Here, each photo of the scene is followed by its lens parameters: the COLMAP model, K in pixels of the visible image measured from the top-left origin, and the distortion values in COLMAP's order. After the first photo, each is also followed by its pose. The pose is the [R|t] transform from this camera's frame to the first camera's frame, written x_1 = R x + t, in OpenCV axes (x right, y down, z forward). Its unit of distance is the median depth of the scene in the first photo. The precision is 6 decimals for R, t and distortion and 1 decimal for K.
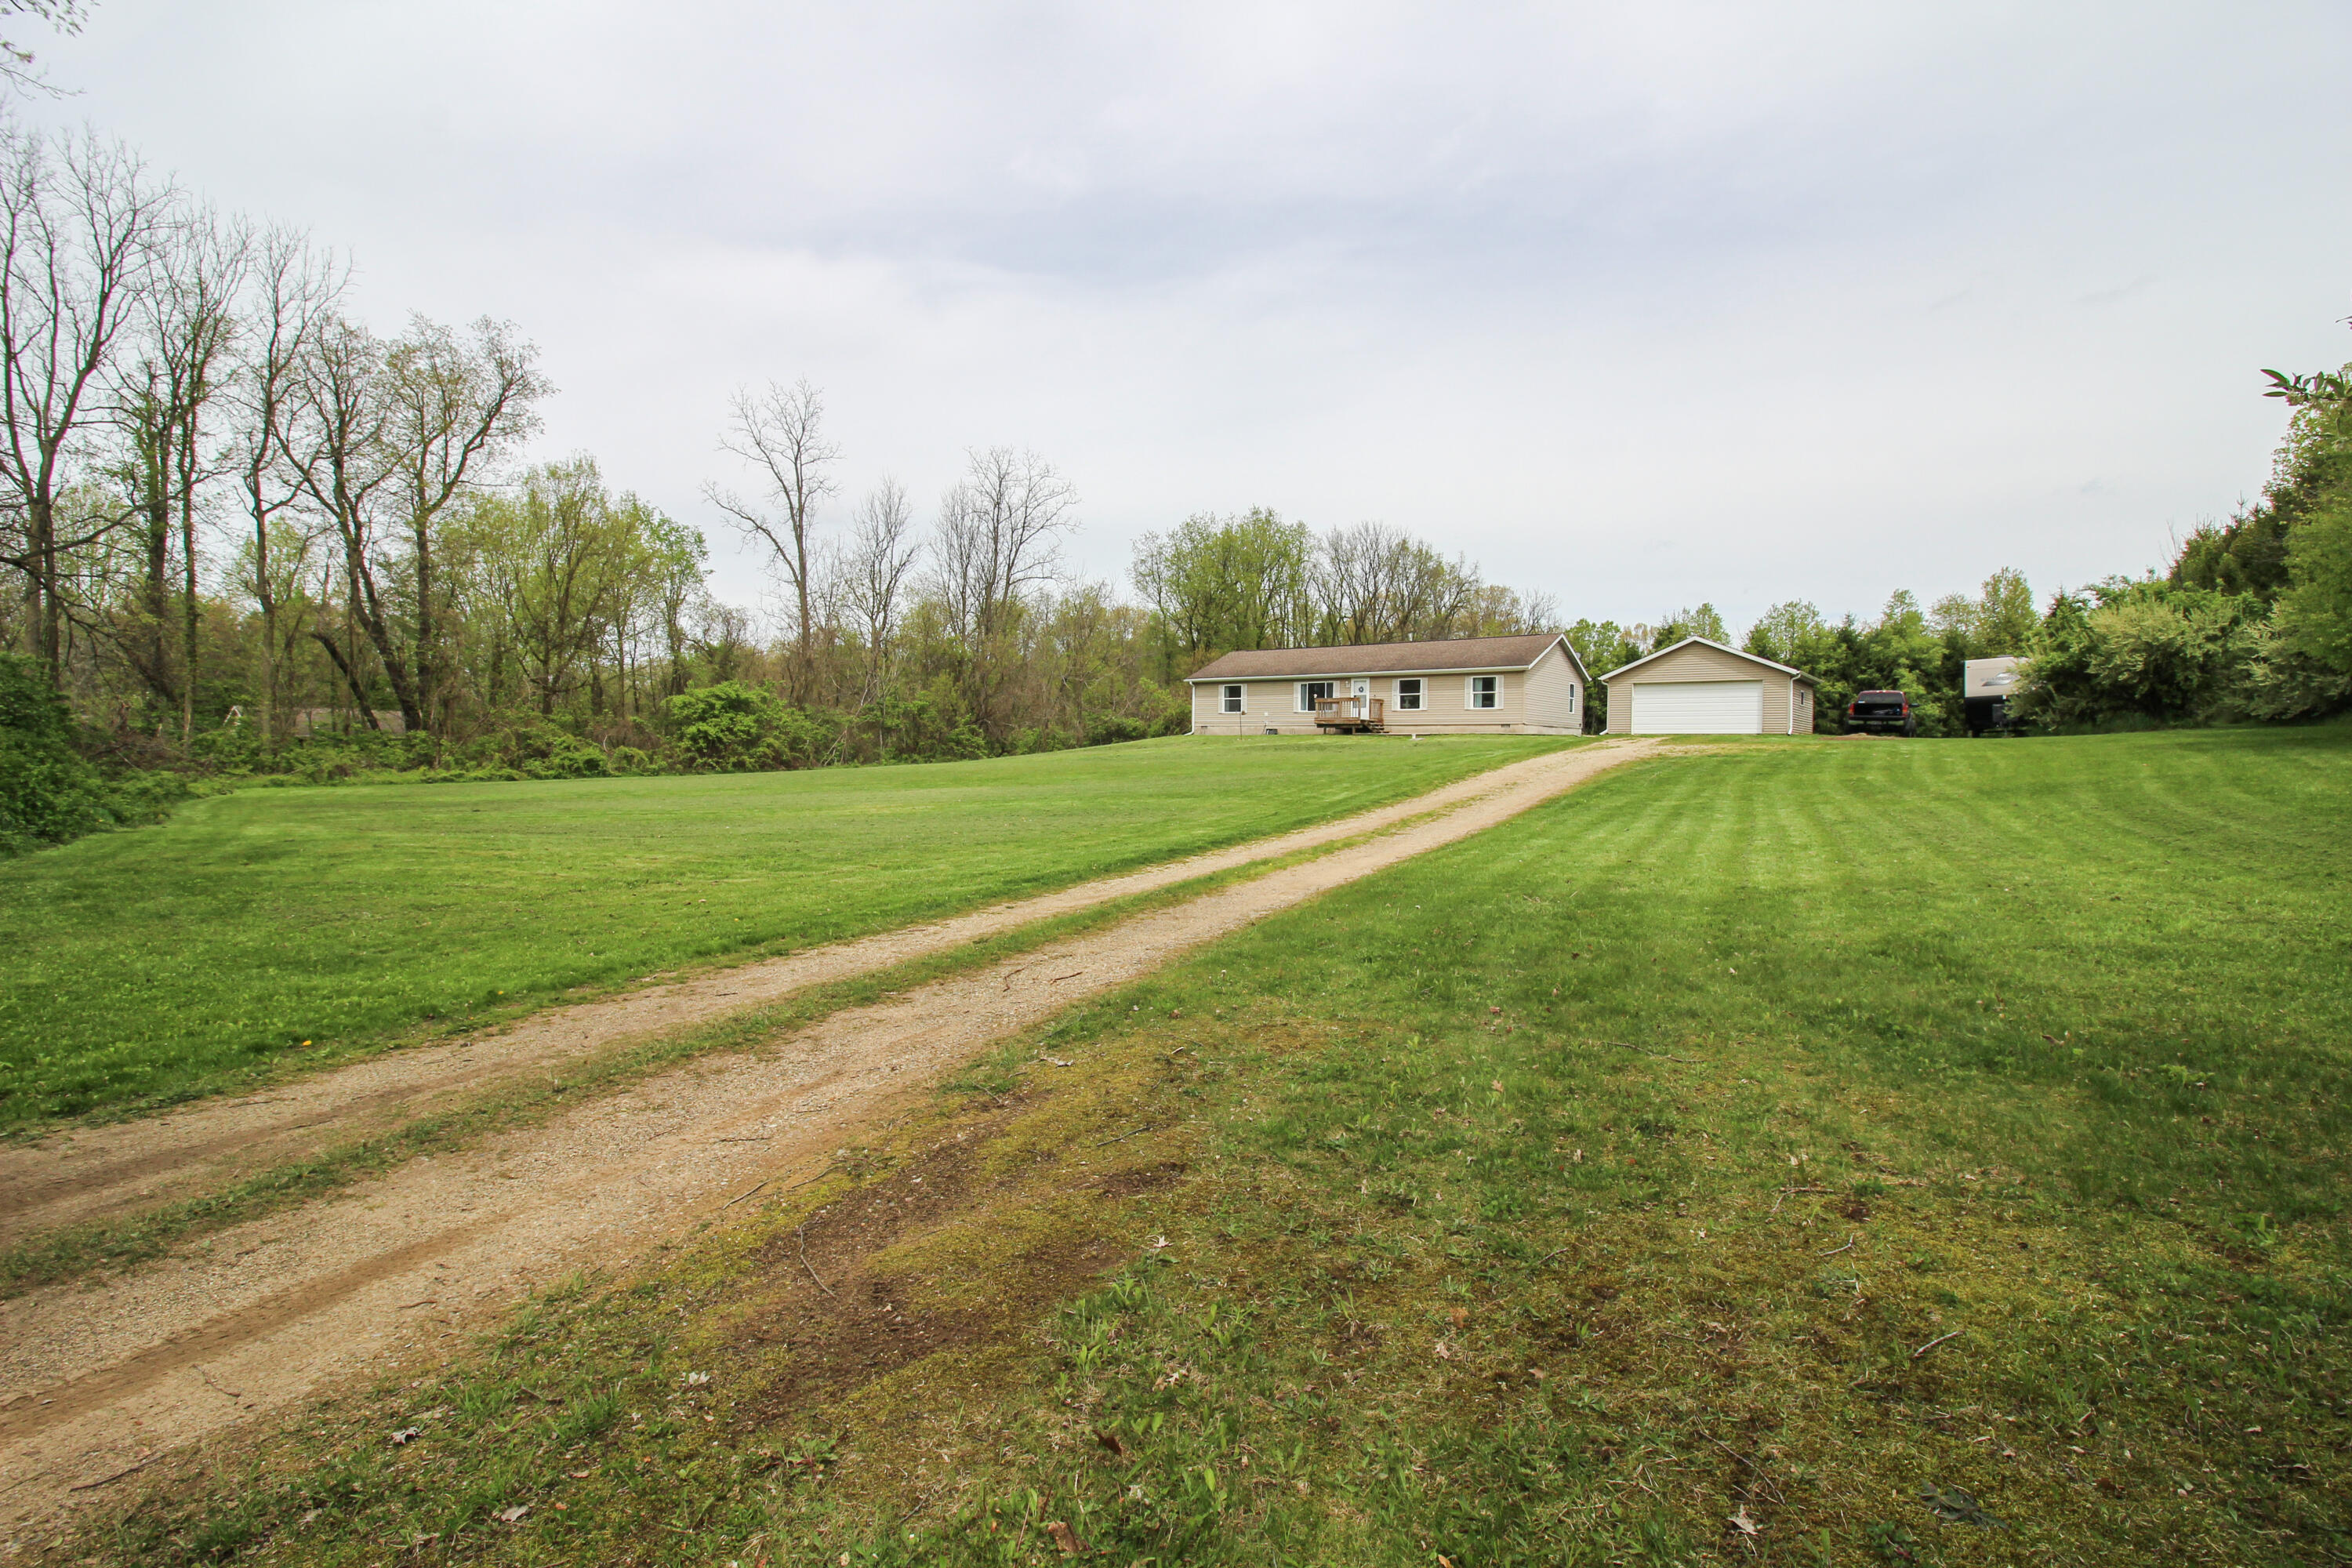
lens RADIAL K [[1083.7, 0, 1178.2], [0, 1083.7, 783.5], [0, 0, 1]] dist [-0.000925, -0.012121]
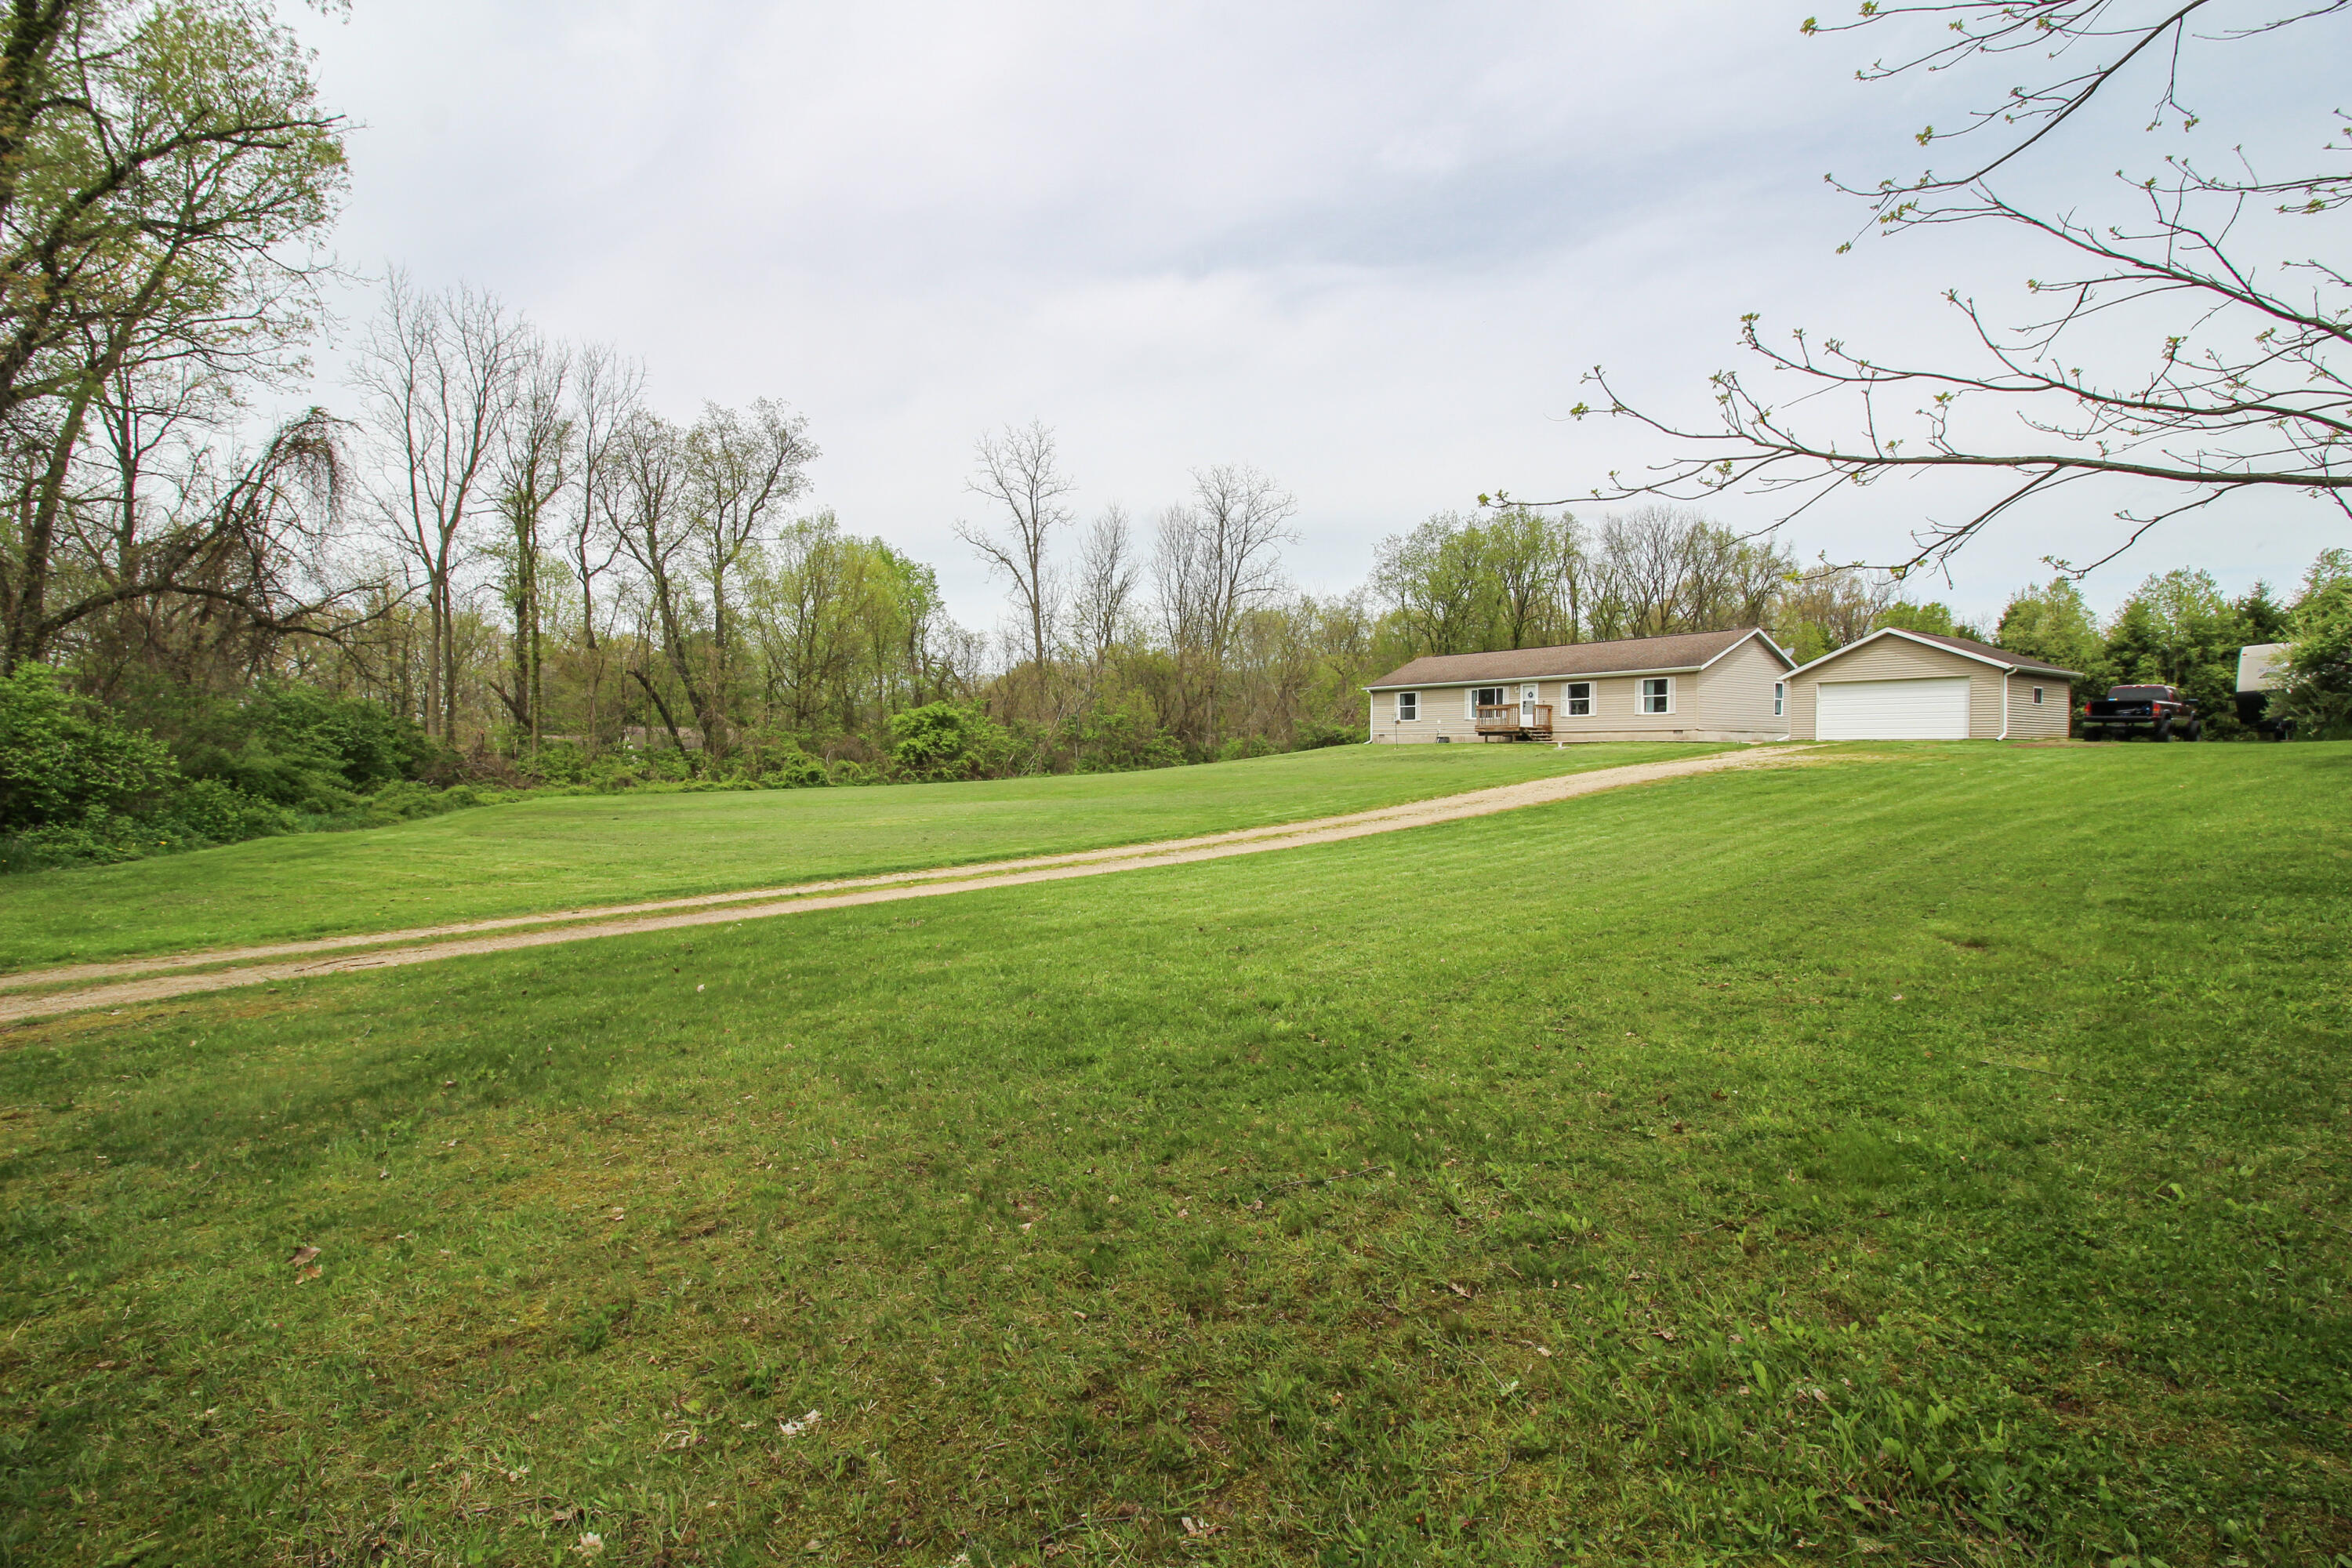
lens RADIAL K [[1083.7, 0, 1180.3], [0, 1083.7, 785.7], [0, 0, 1]] dist [-0.000925, -0.012121]
pose [[0.954638, 0.001376, -0.297766, 0.149492], [-0.001414, 0.999999, 0.000089, -0.006134], [0.297766, 0.000336, 0.954639, -0.001470]]
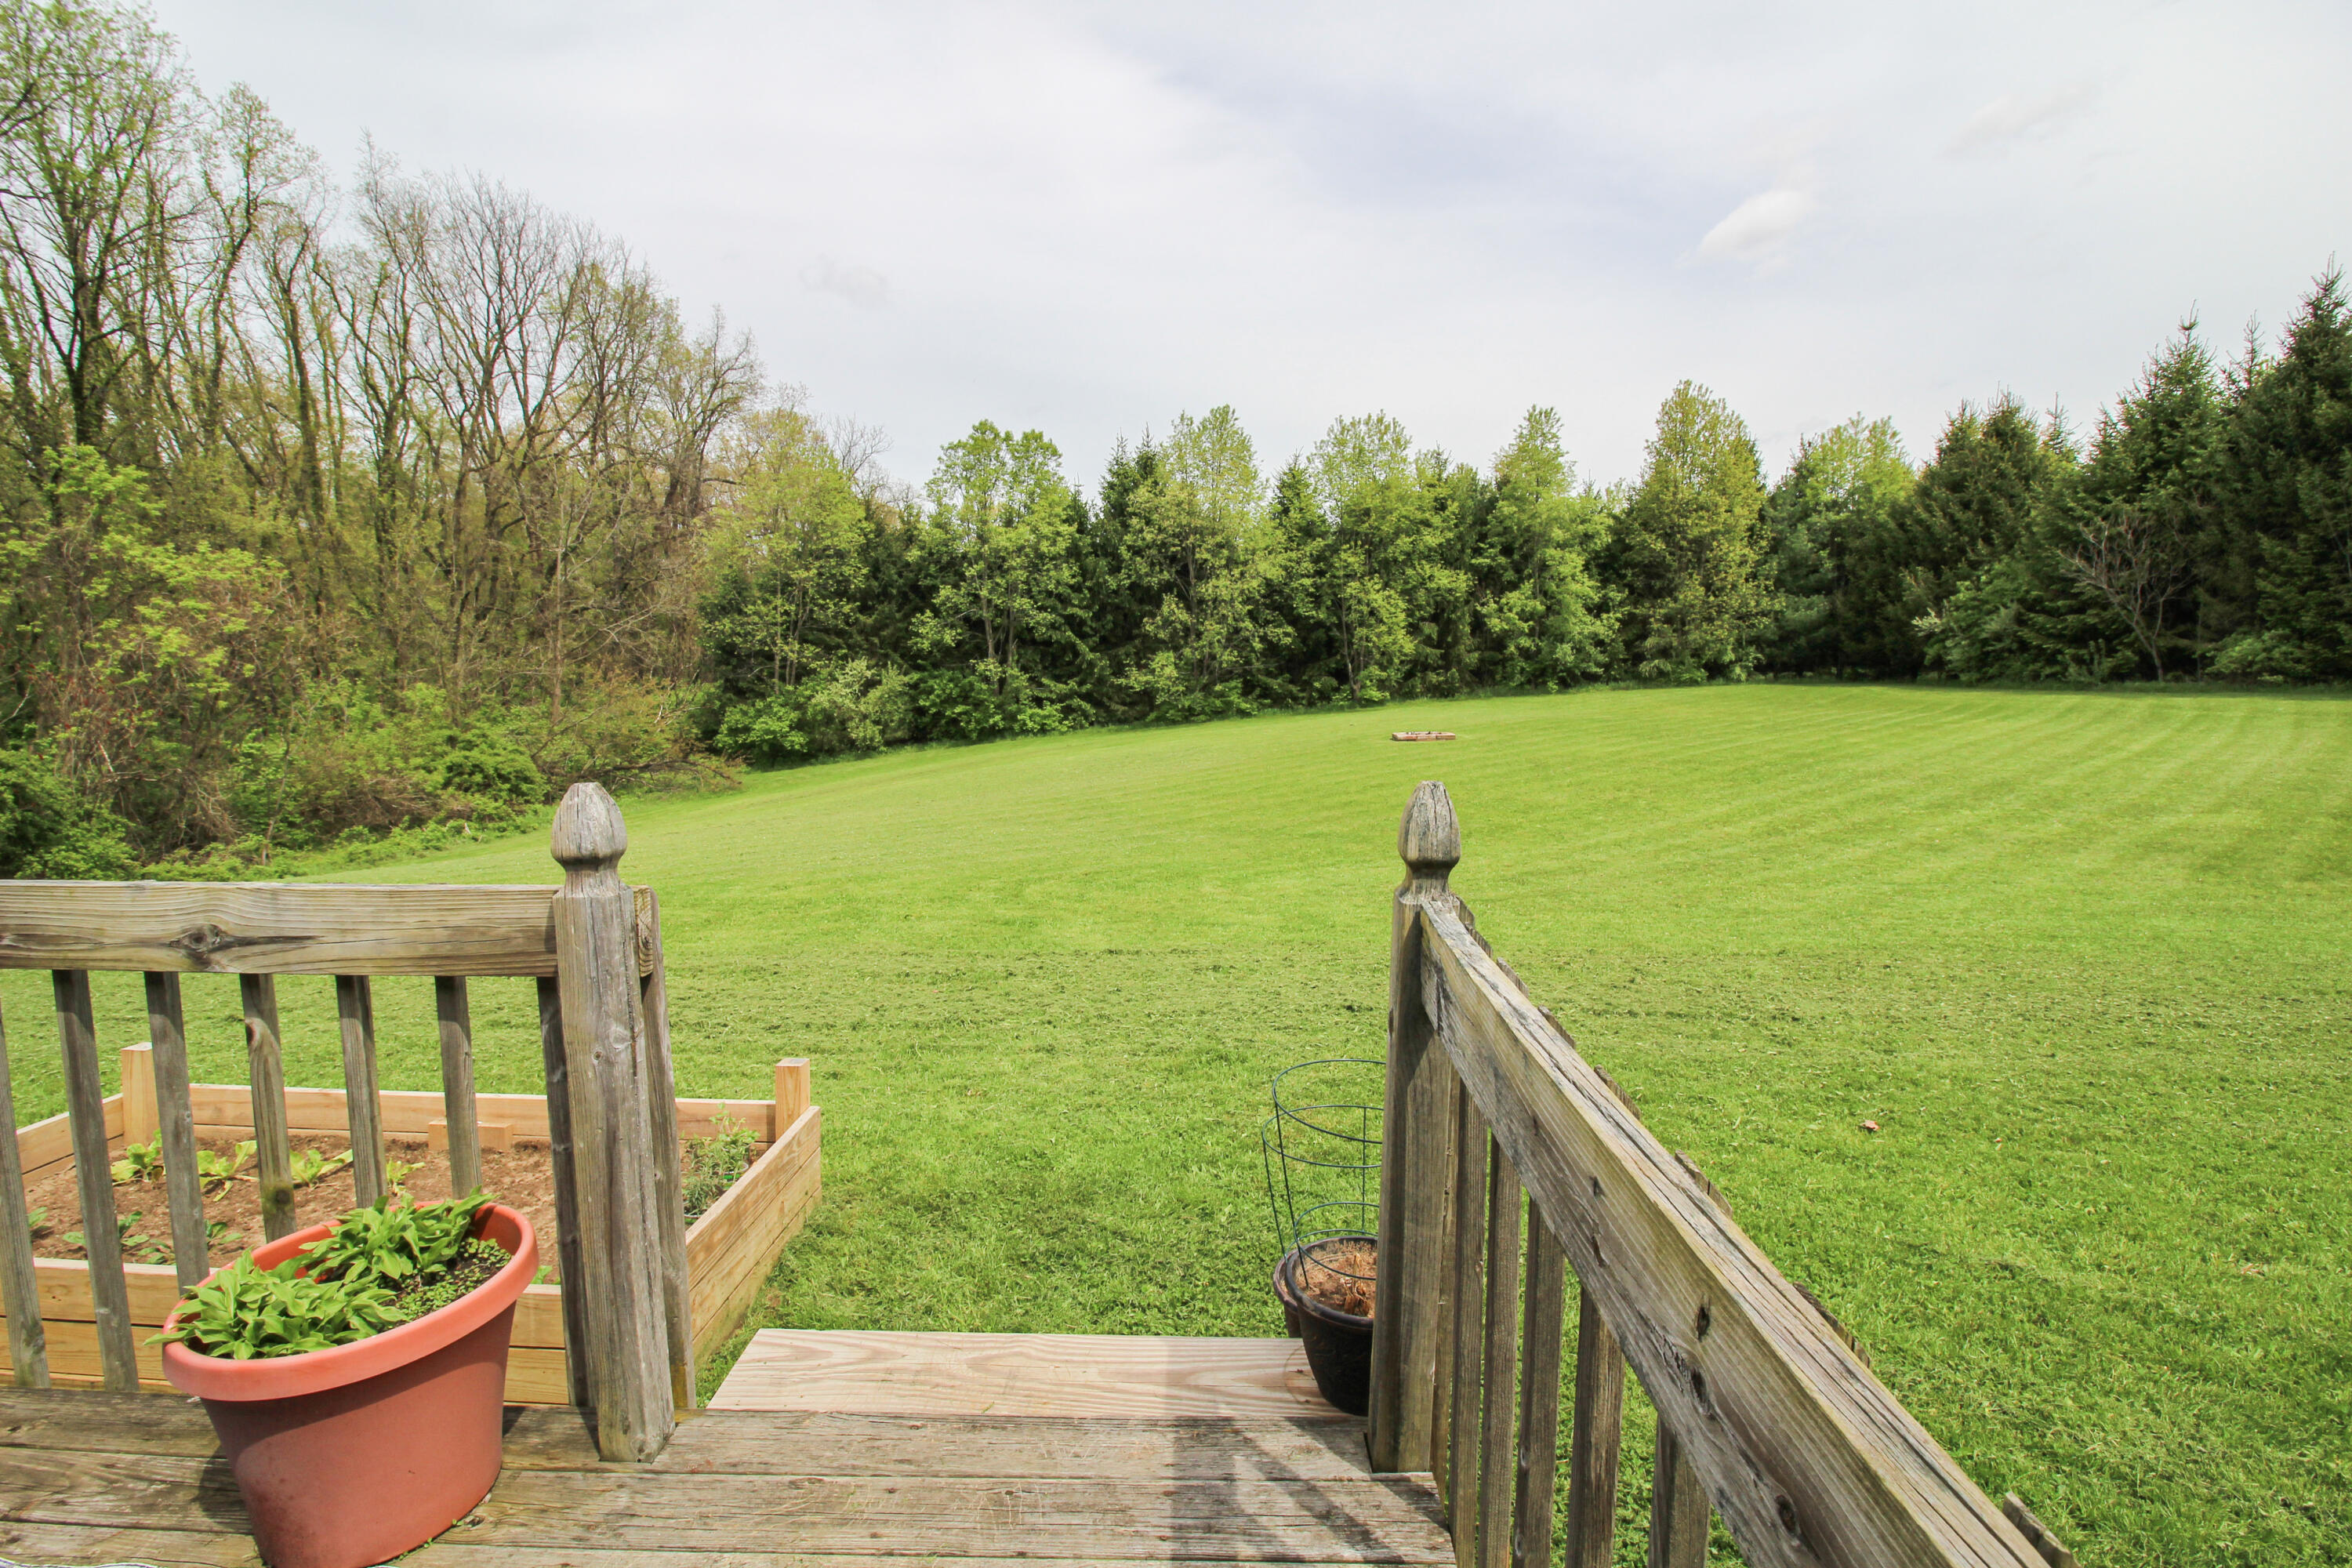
lens RADIAL K [[1083.7, 0, 1173.9], [0, 1083.7, 777.8], [0, 0, 1]] dist [-0.000925, -0.012121]
pose [[0.811855, -0.077217, 0.578730, 0.289600], [0.026018, 0.995016, 0.096261, -0.076976], [-0.583279, -0.063093, 0.809818, 1.046741]]
